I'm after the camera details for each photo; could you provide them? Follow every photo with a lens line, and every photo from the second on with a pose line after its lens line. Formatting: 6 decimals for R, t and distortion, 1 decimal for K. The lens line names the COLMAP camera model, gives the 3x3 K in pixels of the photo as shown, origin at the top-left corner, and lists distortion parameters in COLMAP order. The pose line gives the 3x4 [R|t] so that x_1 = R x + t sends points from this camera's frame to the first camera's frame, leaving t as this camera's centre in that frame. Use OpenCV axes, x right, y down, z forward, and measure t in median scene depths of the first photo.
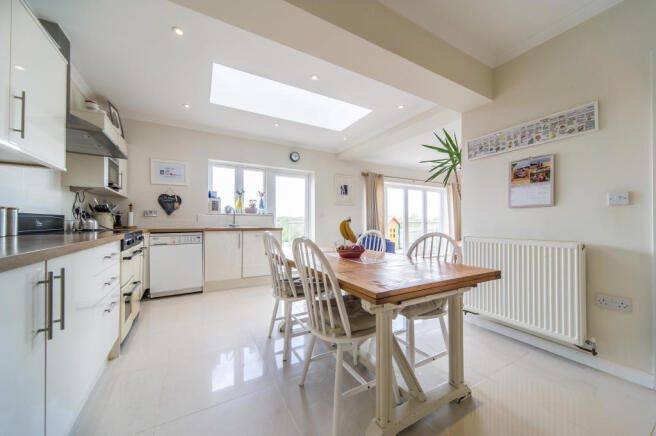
lens RADIAL K [[237.1, 0, 328.2], [0, 237.1, 221.5], [0, 0, 1]] dist [0.001323, 0.000089]
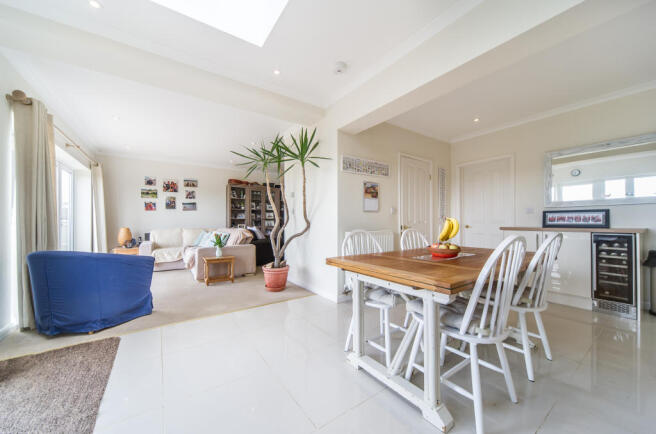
lens RADIAL K [[237.1, 0, 328.2], [0, 237.1, 220.5], [0, 0, 1]] dist [0.001323, 0.000089]
pose [[-0.096801, 0.002538, 0.995300, -0.745987], [-0.001611, 0.999995, -0.002706, 0.004281], [-0.995302, -0.001865, -0.096797, 1.411413]]
